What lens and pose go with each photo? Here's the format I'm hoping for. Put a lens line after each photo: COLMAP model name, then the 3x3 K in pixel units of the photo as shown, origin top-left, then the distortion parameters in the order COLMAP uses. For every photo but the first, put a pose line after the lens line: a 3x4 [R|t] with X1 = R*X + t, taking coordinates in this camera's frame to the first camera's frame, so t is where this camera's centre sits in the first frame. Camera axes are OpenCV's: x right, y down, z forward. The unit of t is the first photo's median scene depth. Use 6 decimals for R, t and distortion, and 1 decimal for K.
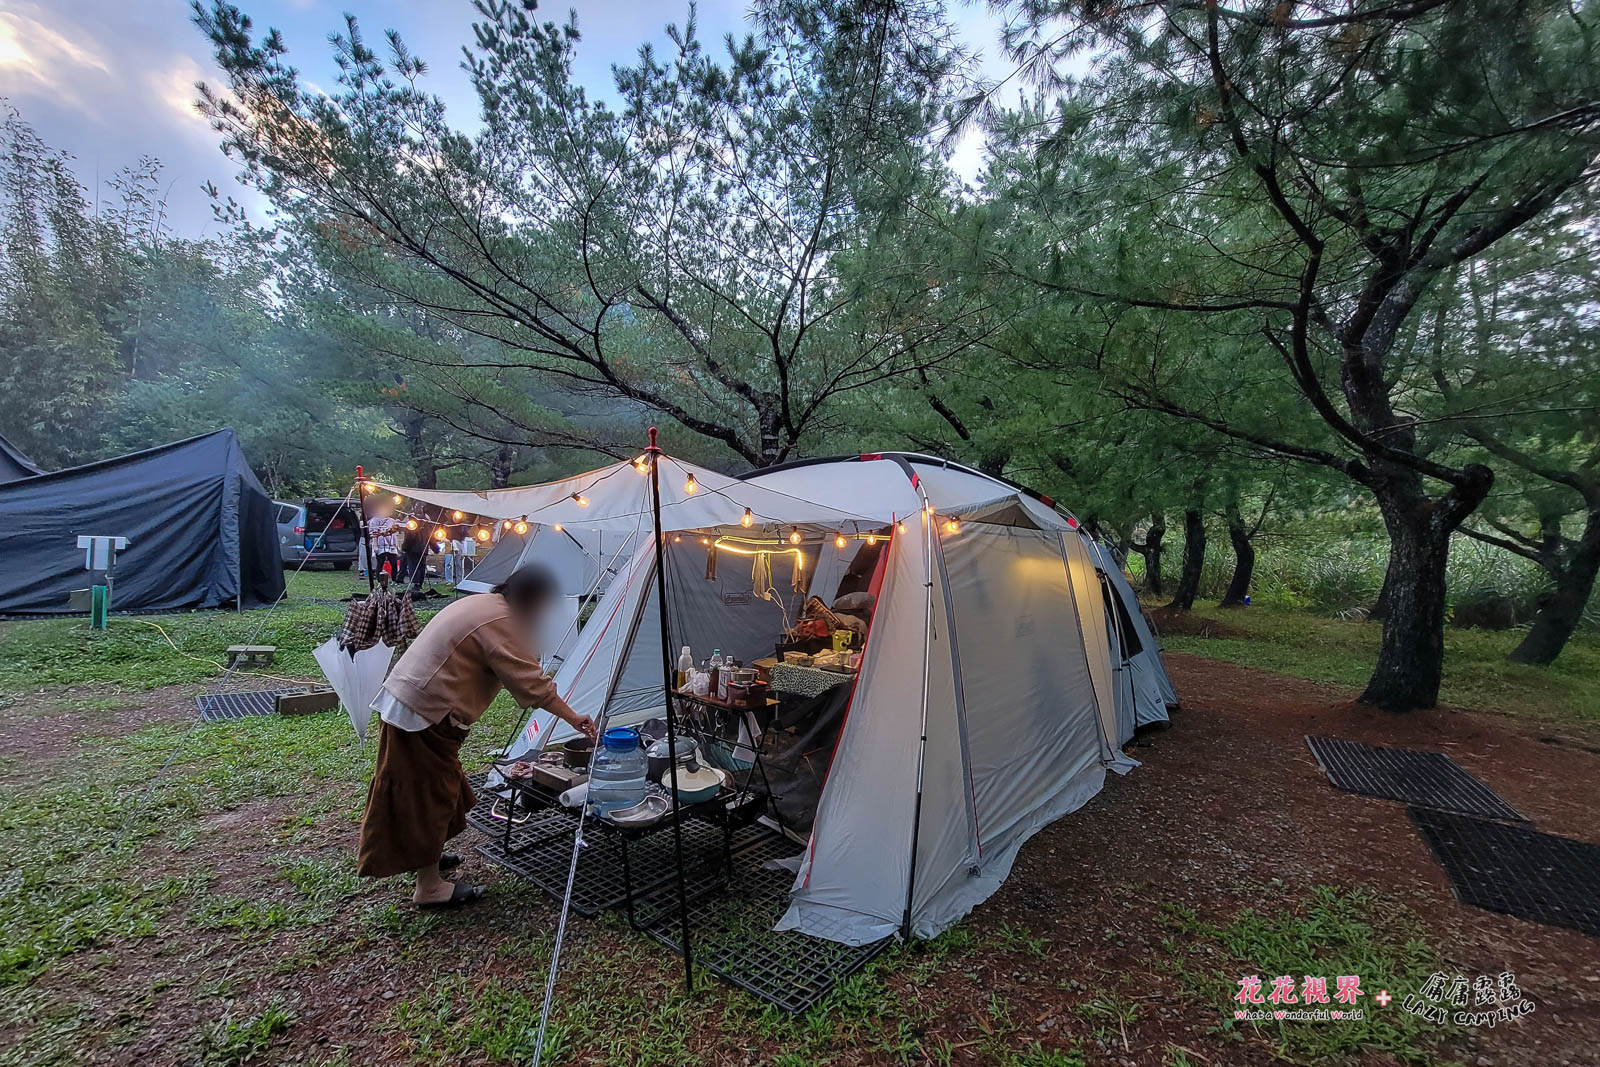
lens RADIAL K [[656.3, 0, 790.8], [0, 656.3, 534.5], [0, 0, 1]] dist [0.001623, -0.000167]
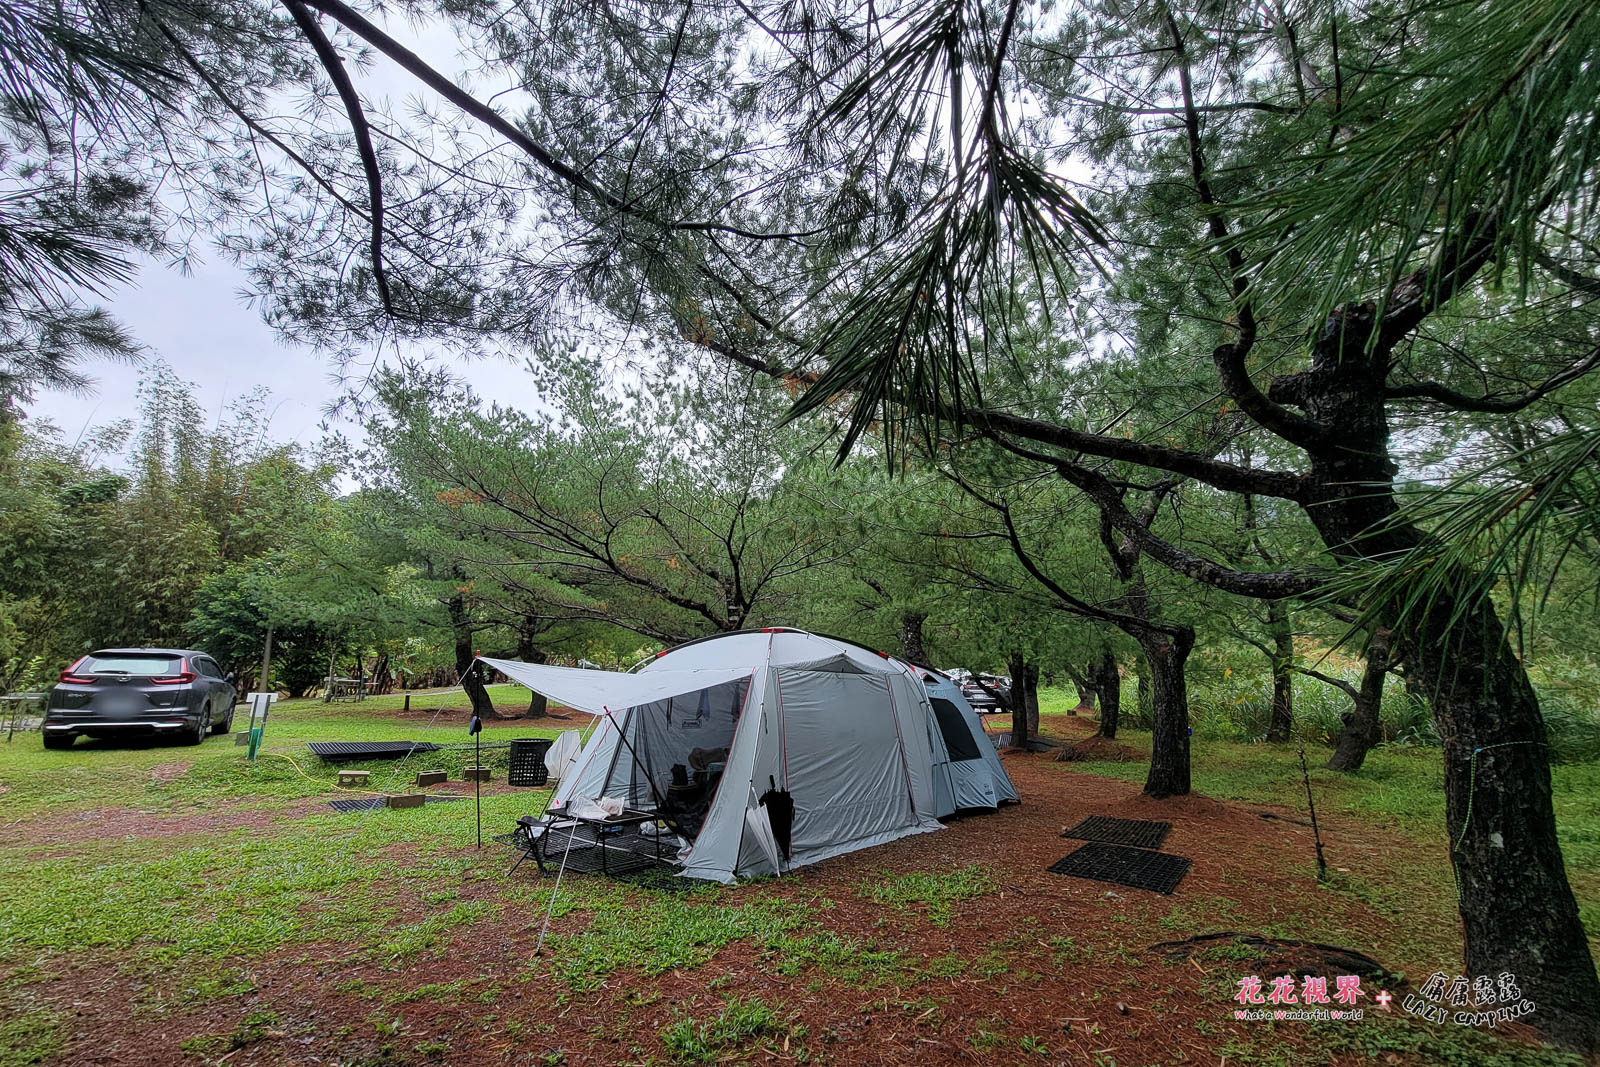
lens RADIAL K [[656.3, 0, 798.2], [0, 656.3, 549.3], [0, 0, 1]] dist [0.001623, -0.000167]
pose [[0.999547, -0.027349, -0.012526, 0.127446], [0.024308, 0.979650, -0.199234, 0.006954], [0.017720, 0.198839, 0.979872, -0.363779]]
